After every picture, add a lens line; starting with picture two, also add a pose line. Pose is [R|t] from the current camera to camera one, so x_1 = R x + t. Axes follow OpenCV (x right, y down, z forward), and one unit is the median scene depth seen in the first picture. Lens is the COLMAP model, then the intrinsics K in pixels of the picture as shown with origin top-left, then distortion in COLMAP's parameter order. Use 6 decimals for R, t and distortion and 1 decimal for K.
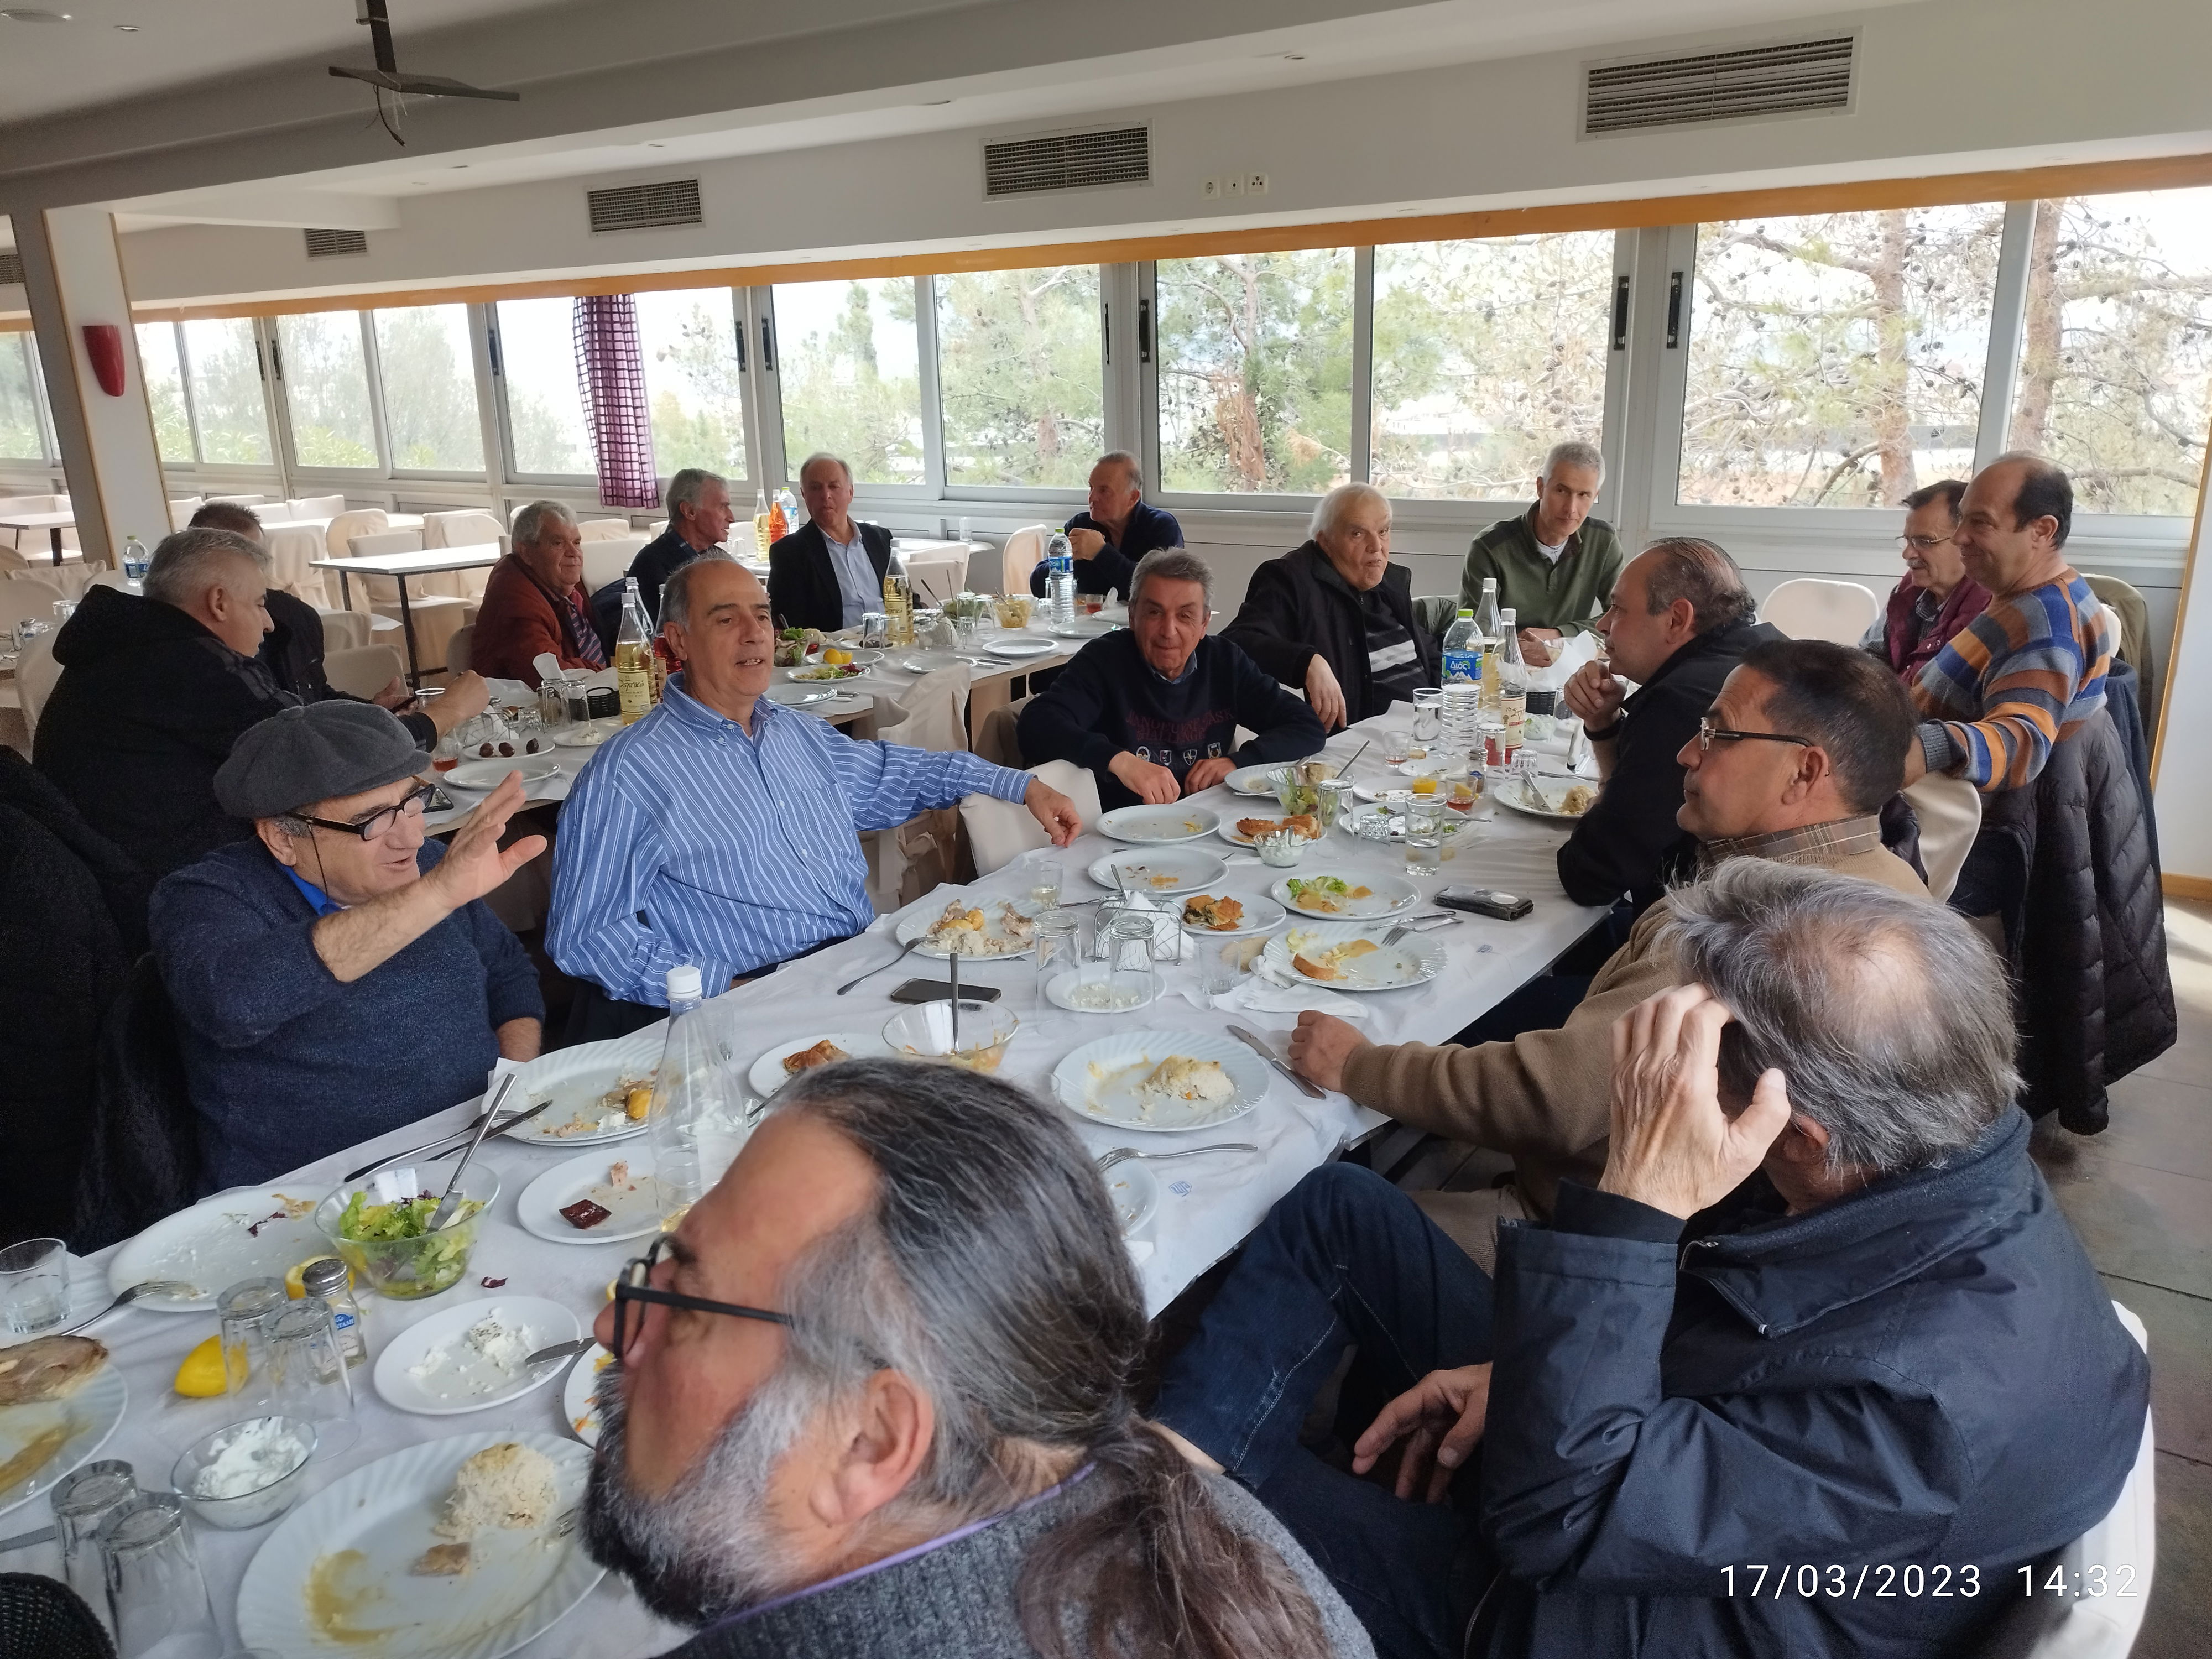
lens RADIAL K [[1599.6, 0, 1106.0], [0, 1599.6, 829.5], [0, 0, 1]] dist [0.078450, -0.055835]
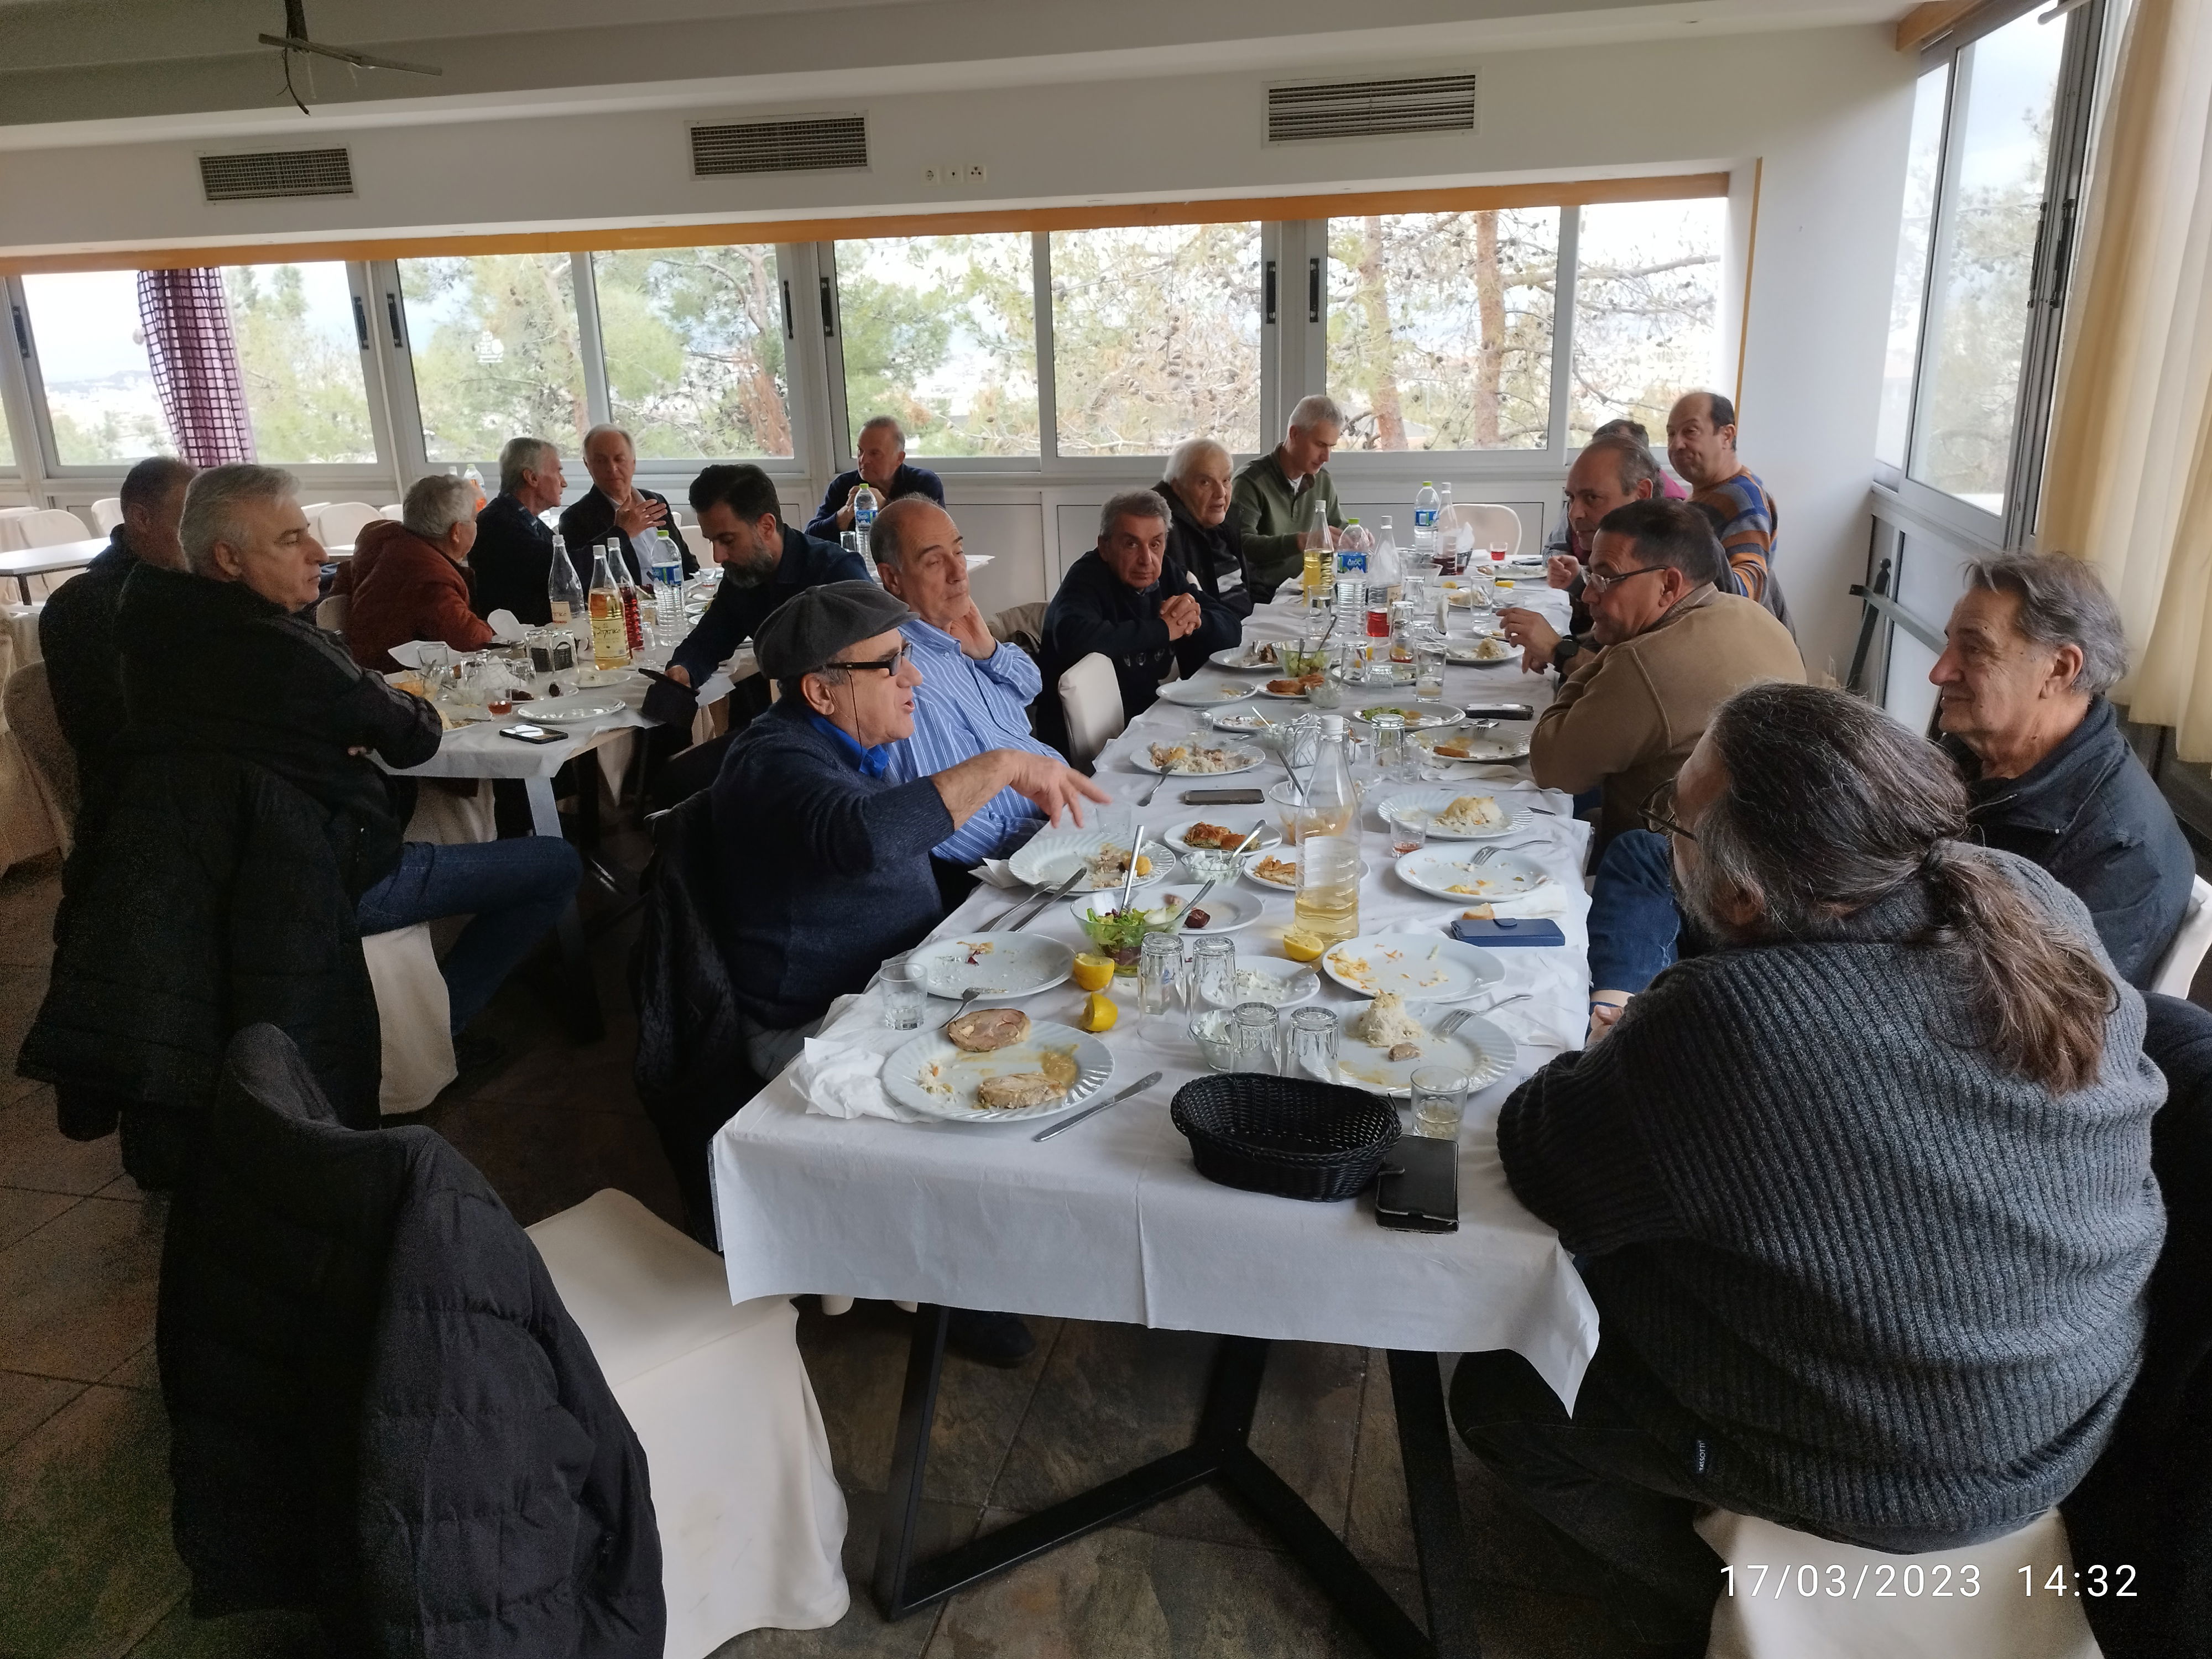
lens RADIAL K [[1599.6, 0, 1106.0], [0, 1599.6, 829.5], [0, 0, 1]] dist [0.078450, -0.055835]
pose [[0.934001, -0.112097, 0.339228, -0.204581], [0.110188, 0.993598, 0.024949, 0.028491], [-0.339853, 0.014077, 0.940373, -0.065127]]
